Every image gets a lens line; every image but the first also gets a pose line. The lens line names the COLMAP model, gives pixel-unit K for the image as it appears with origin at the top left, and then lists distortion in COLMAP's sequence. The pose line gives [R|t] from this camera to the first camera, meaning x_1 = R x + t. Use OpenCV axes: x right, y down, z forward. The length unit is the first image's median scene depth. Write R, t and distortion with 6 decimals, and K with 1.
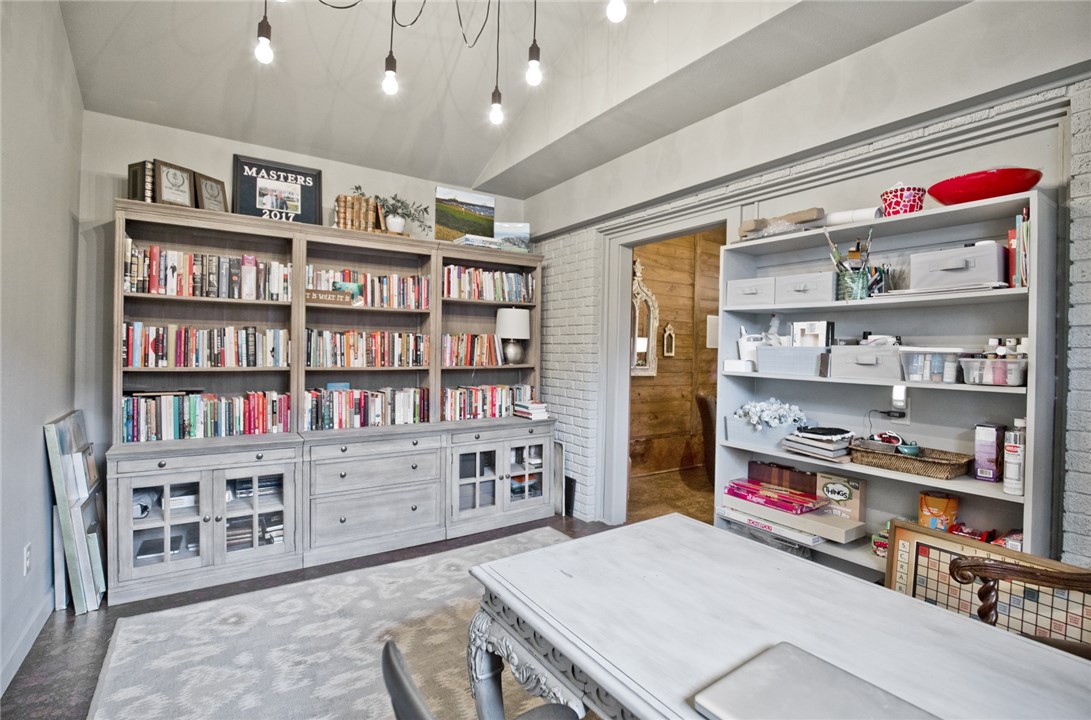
lens RADIAL K [[512.8, 0, 563.6], [0, 512.8, 356.9], [0, 0, 1]] dist [-0.029229, 0.000231]
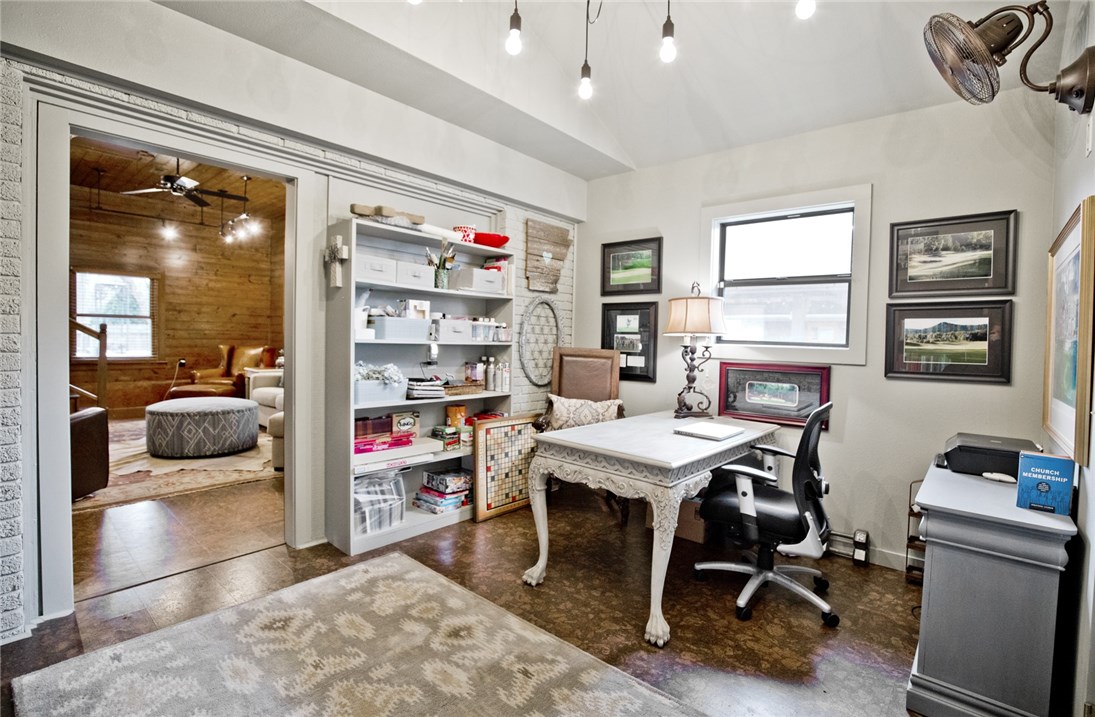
lens RADIAL K [[507.0, 0, 546.6], [0, 507.0, 352.8], [0, 0, 1]] dist [-0.024080, 0.000023]
pose [[-0.246696, -0.053520, 0.967614, -0.899770], [-0.019261, 0.998547, 0.050321, -0.004011], [-0.968902, -0.006224, -0.247368, 0.994012]]
